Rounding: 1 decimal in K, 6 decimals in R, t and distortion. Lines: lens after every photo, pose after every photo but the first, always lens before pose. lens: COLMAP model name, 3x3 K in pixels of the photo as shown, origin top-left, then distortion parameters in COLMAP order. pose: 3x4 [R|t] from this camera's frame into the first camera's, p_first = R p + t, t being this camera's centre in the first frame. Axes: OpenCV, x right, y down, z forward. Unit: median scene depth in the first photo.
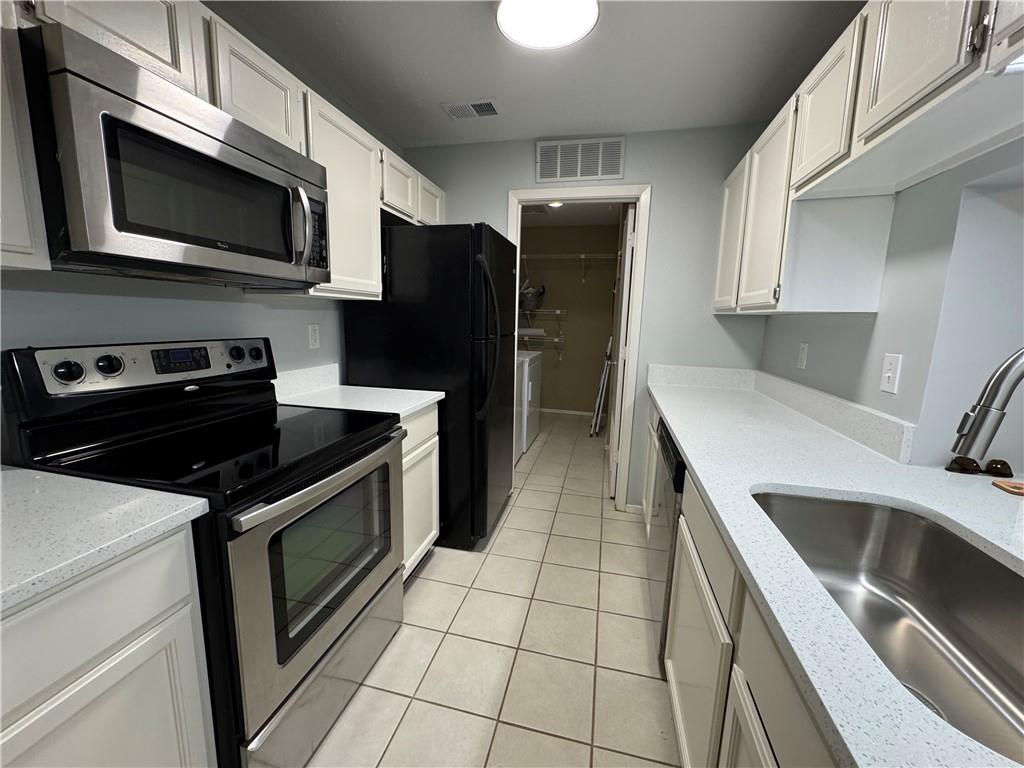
lens RADIAL K [[412.3, 0, 511.7], [0, 412.3, 383.5], [0, 0, 1]] dist [0.000156, -0.000120]
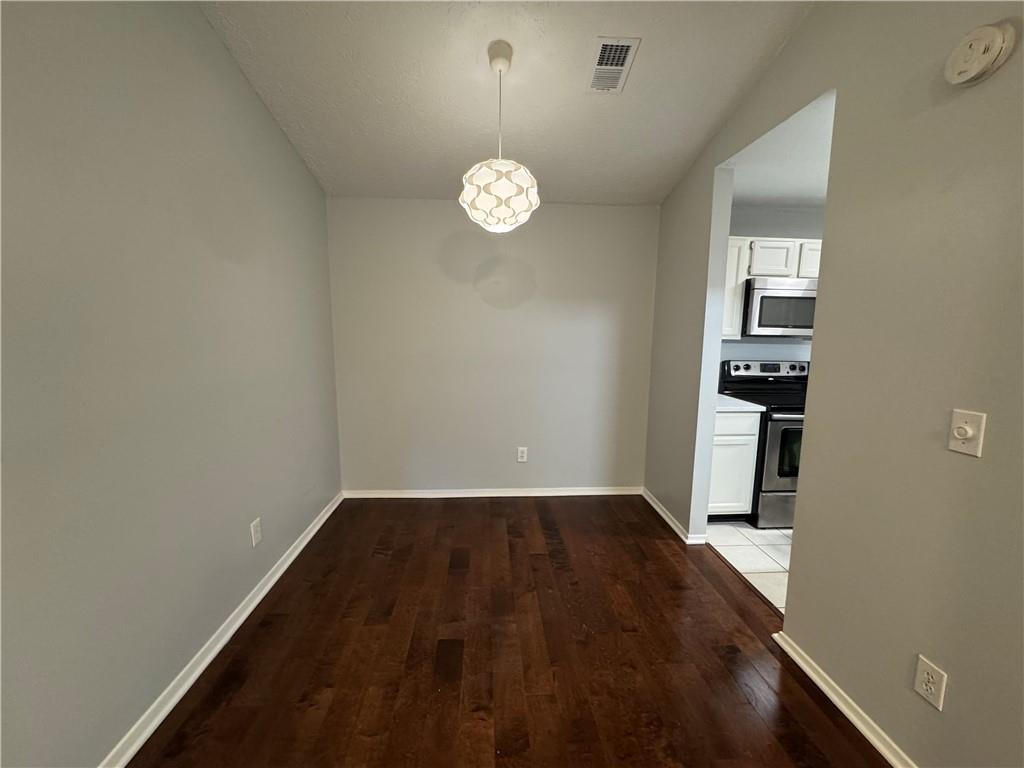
lens RADIAL K [[374.1, 0, 528.2], [0, 374.1, 385.1], [0, 0, 1]] dist [-0.000279, -0.000022]
pose [[0.290949, 0.101951, -0.951291, 0.837363], [-0.157009, 0.985914, 0.057641, 0.125757], [0.943768, 0.132590, 0.302858, -0.942414]]
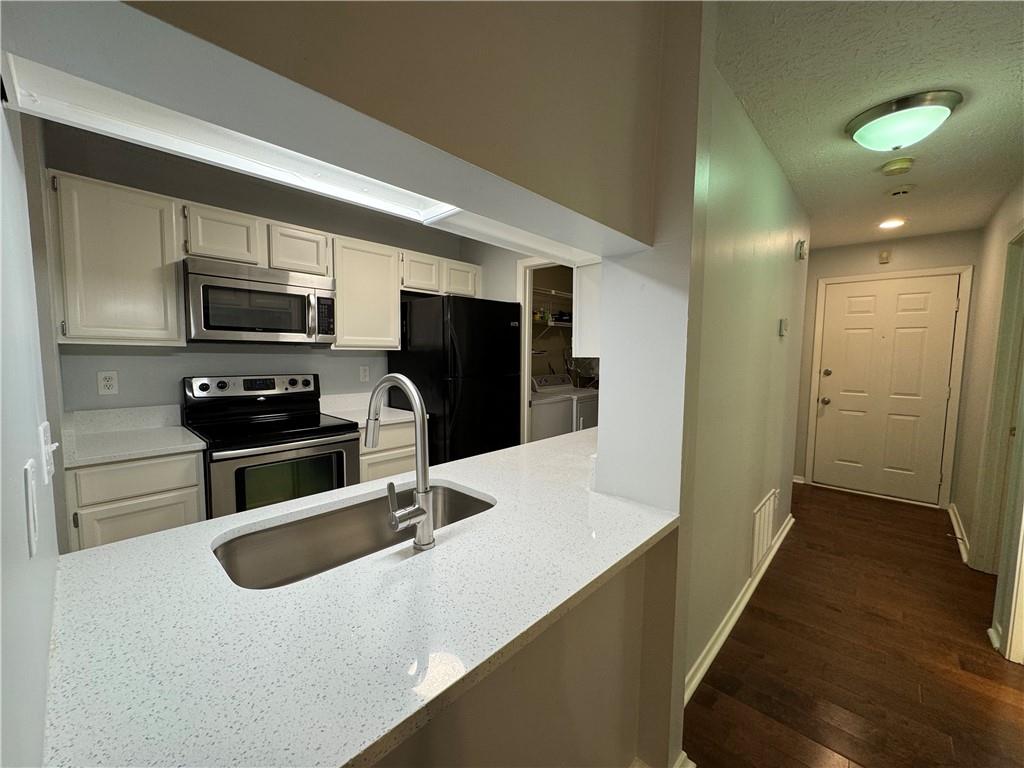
lens RADIAL K [[412.3, 0, 507.4], [0, 412.3, 383.6], [0, 0, 1]] dist [0.000156, -0.000120]
pose [[0.865893, 0.022727, -0.499712, 1.000742], [-0.069344, 0.994776, -0.074915, 0.003216], [0.495399, 0.099520, 0.862946, -0.099952]]
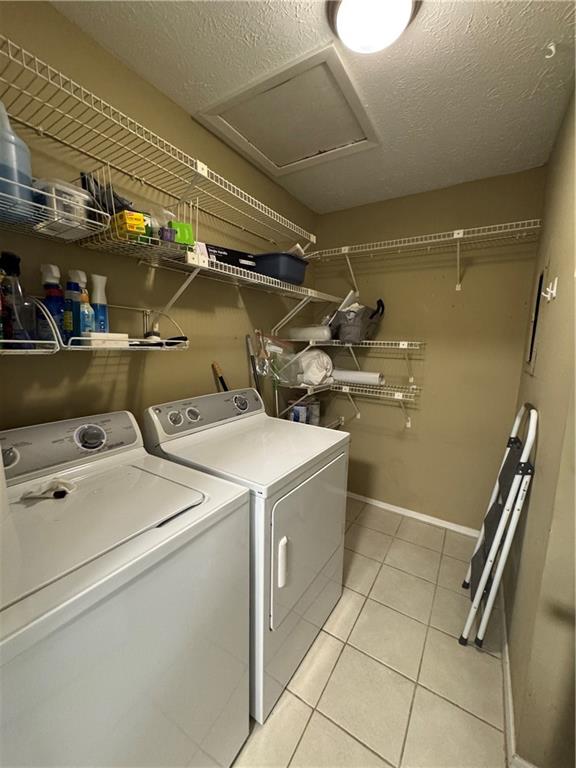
lens RADIAL K [[309.2, 0, 283.9], [0, 309.2, 381.8], [0, 0, 1]] dist [0.000156, -0.000120]
pose [[0.940845, 0.043293, -0.336059, 0.322665], [-0.056590, 0.997951, -0.029871, -0.323480], [0.334077, 0.047122, 0.941367, 1.763228]]
